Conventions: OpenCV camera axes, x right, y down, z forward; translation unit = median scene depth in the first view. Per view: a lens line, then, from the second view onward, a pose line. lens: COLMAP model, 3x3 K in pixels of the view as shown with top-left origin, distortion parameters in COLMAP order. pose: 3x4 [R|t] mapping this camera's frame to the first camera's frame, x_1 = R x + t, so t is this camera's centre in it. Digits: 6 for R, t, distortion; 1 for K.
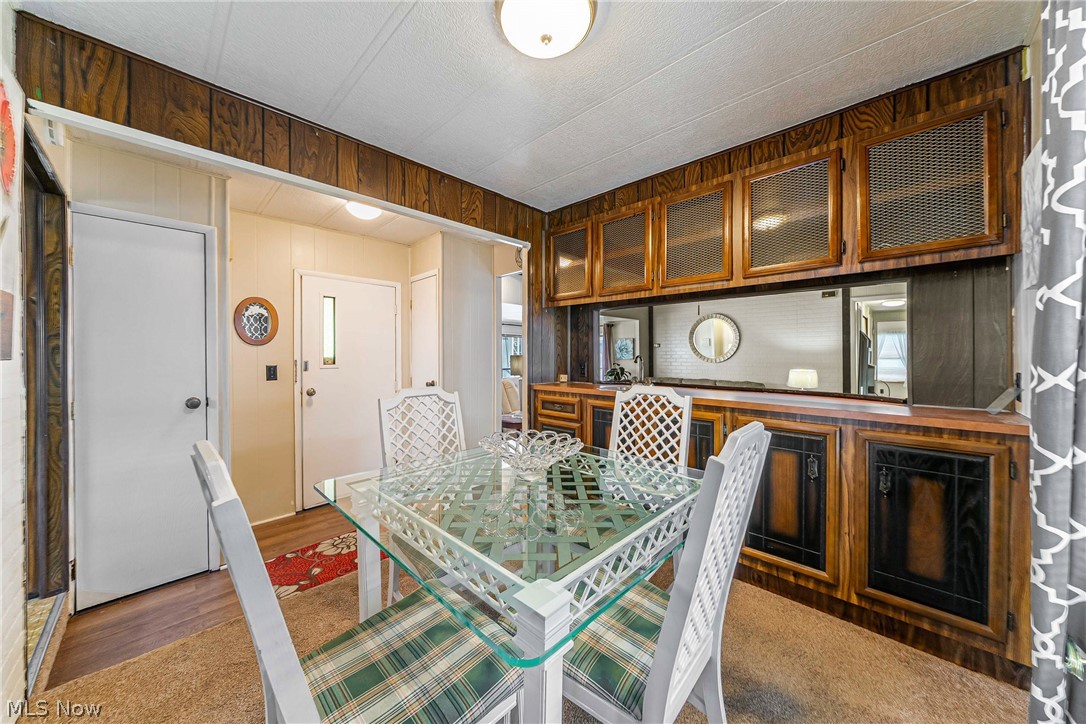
lens RADIAL K [[377.0, 0, 548.0], [0, 377.0, 352.8], [0, 0, 1]] dist [-0.001889, 0.000164]
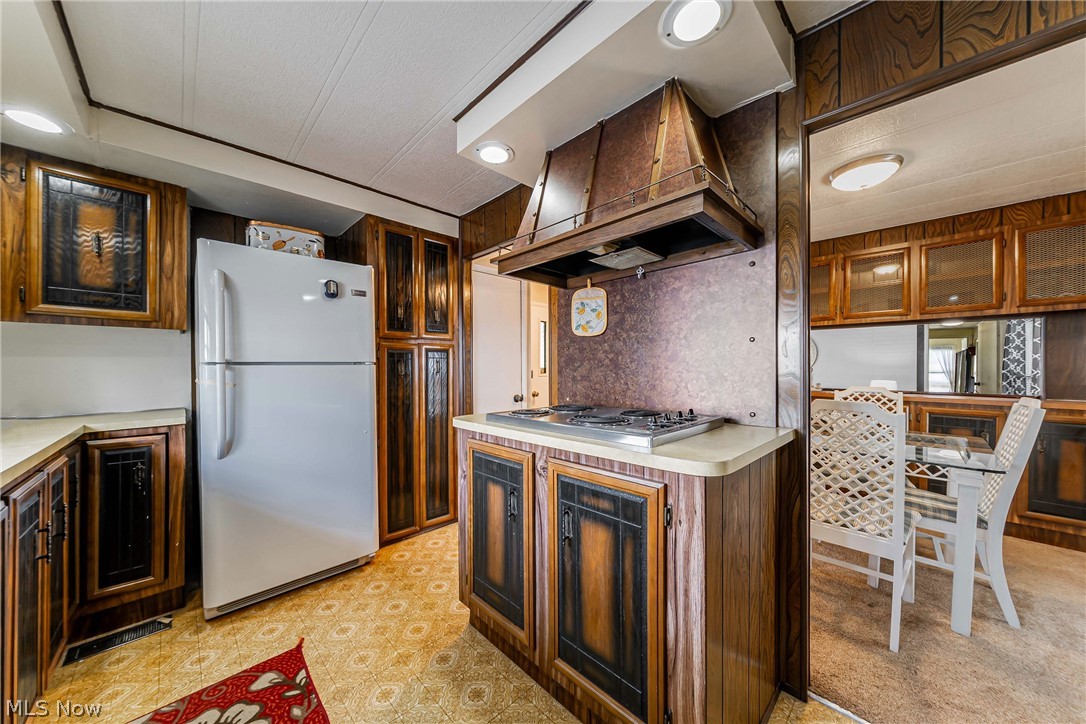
lens RADIAL K [[377.0, 0, 545.4], [0, 377.0, 367.2], [0, 0, 1]] dist [-0.001889, 0.000164]
pose [[0.999436, 0.003568, -0.033404, -1.048783], [-0.003434, 0.999986, 0.004064, 0.009067], [0.033418, -0.003947, 0.999434, -0.607925]]
